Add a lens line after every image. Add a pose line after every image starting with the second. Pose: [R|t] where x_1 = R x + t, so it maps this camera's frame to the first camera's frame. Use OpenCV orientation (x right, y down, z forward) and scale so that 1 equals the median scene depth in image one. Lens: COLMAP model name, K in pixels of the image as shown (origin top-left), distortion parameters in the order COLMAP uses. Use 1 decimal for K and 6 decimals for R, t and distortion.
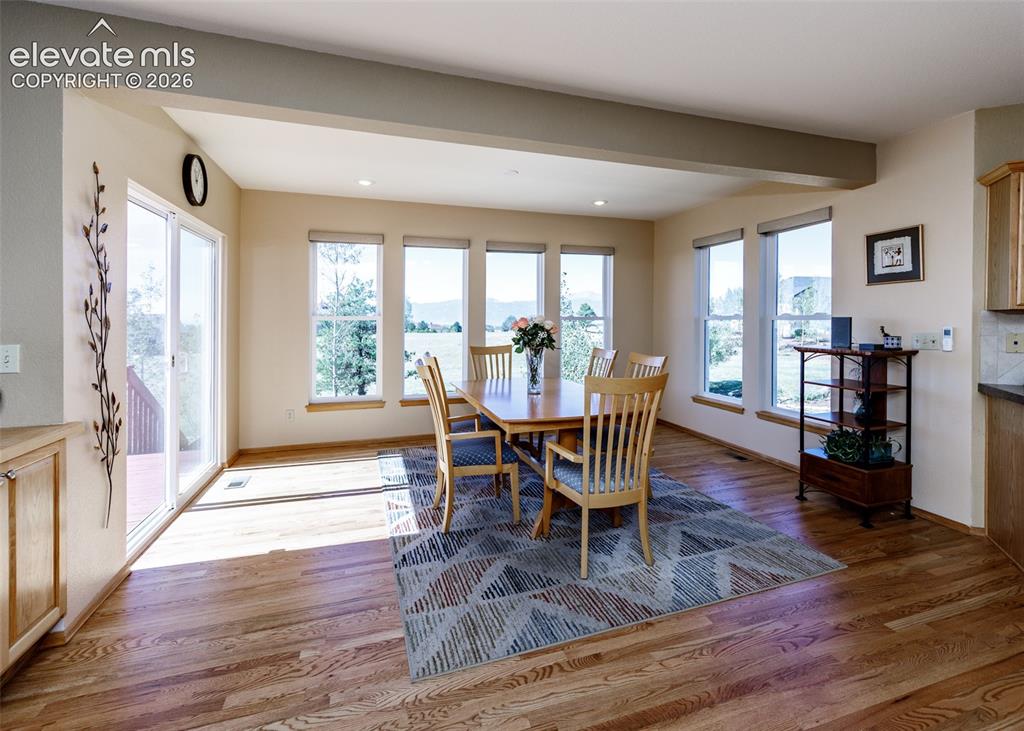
lens RADIAL K [[452.9, 0, 515.7], [0, 452.9, 319.6], [0, 0, 1]] dist [-0.001087, -0.000141]
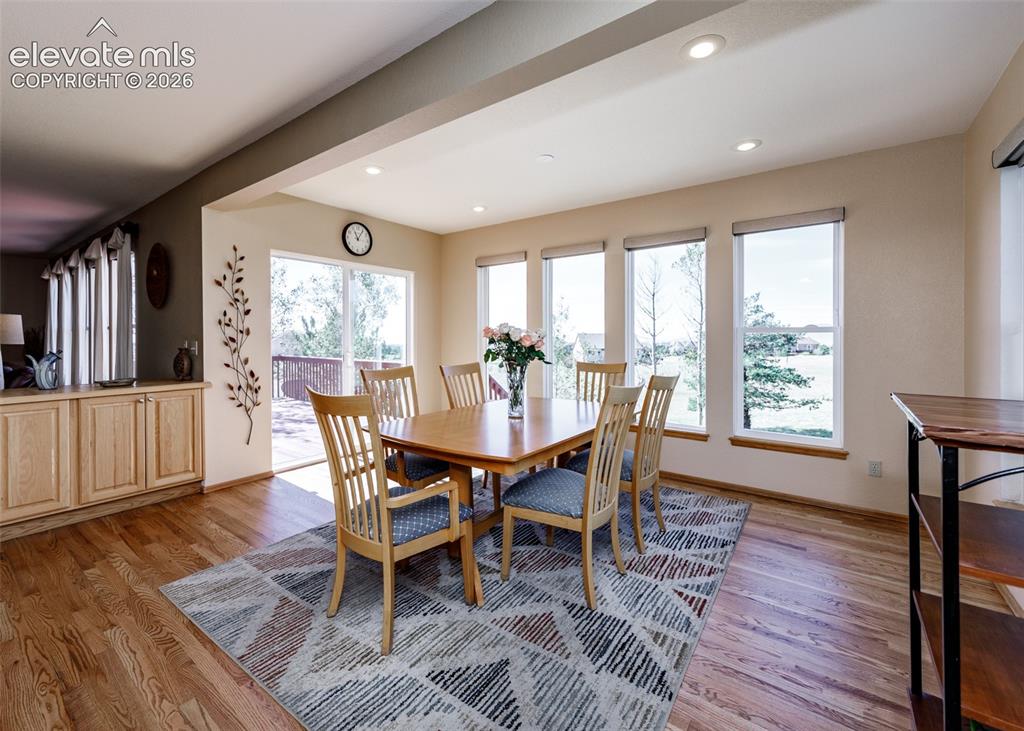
lens RADIAL K [[437.9, 0, 498.8], [0, 437.9, 335.4], [0, 0, 1]] dist [0.000369, -0.000075]
pose [[0.569711, -0.001558, -0.821844, 0.948518], [-0.004081, 0.999981, -0.004724, 0.022959], [0.821835, 0.006045, 0.569693, 0.707998]]
